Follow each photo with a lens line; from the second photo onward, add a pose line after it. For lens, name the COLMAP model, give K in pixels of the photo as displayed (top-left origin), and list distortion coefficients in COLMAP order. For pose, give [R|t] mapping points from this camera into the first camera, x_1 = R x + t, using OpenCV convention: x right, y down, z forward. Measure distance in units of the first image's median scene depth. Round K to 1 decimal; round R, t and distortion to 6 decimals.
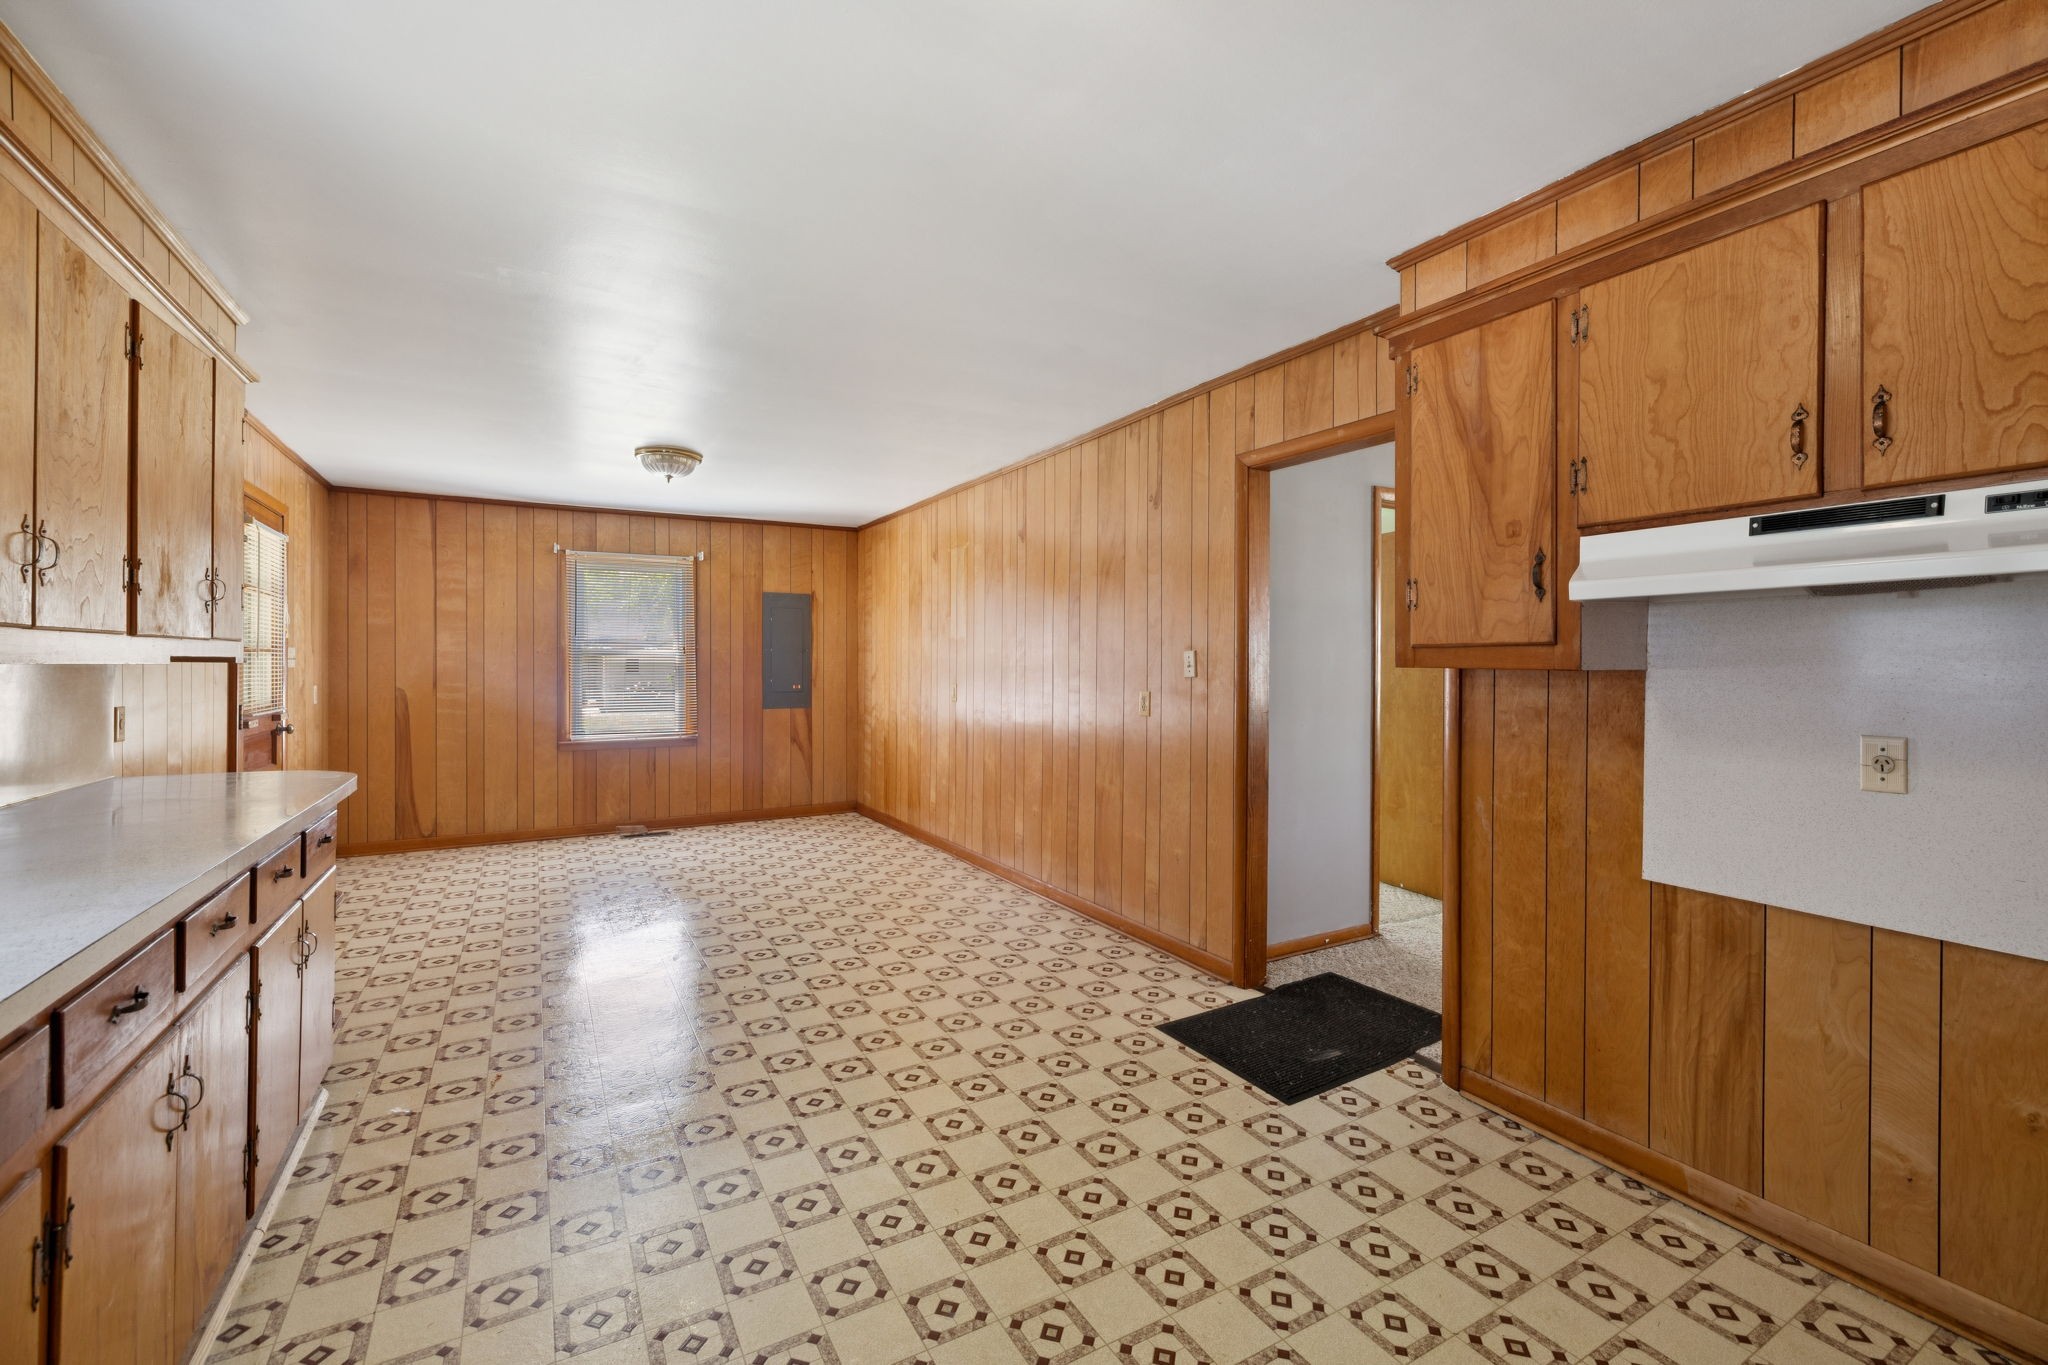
lens RADIAL K [[853.4, 0, 1033.9], [0, 853.4, 660.5], [0, 0, 1]] dist [-0.002229, 0.000765]
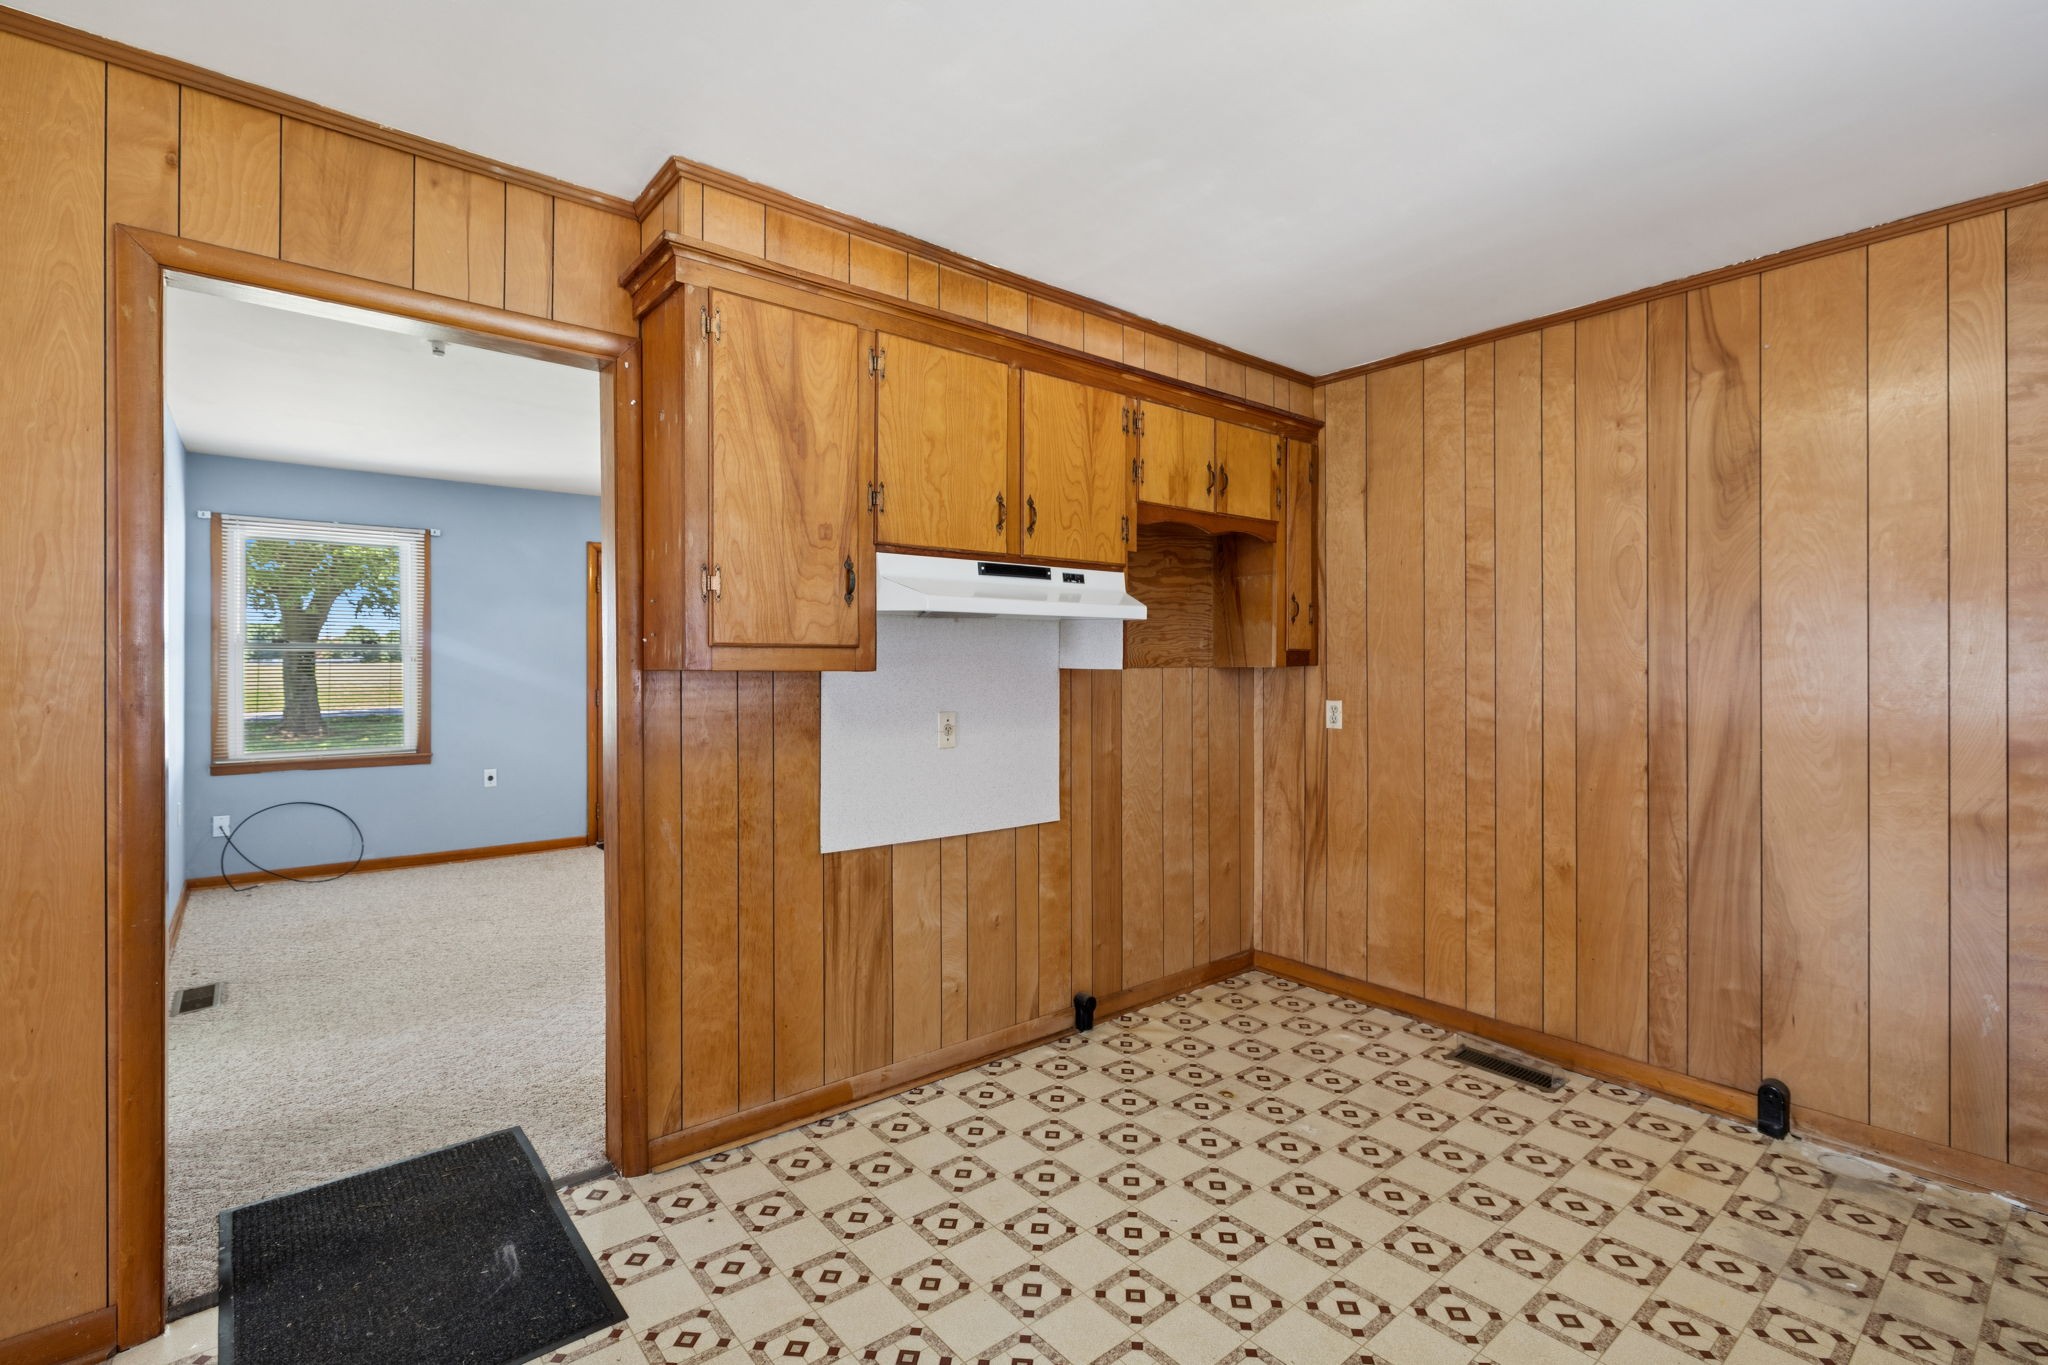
lens RADIAL K [[907.8, 0, 1039.8], [0, 907.8, 661.1], [0, 0, 1]] dist [-0.004499, 0.000490]
pose [[-0.161061, -0.003188, 0.986939, -0.534959], [-0.005419, 0.999983, 0.002346, -0.005453], [-0.986929, -0.004971, -0.161076, 0.917458]]
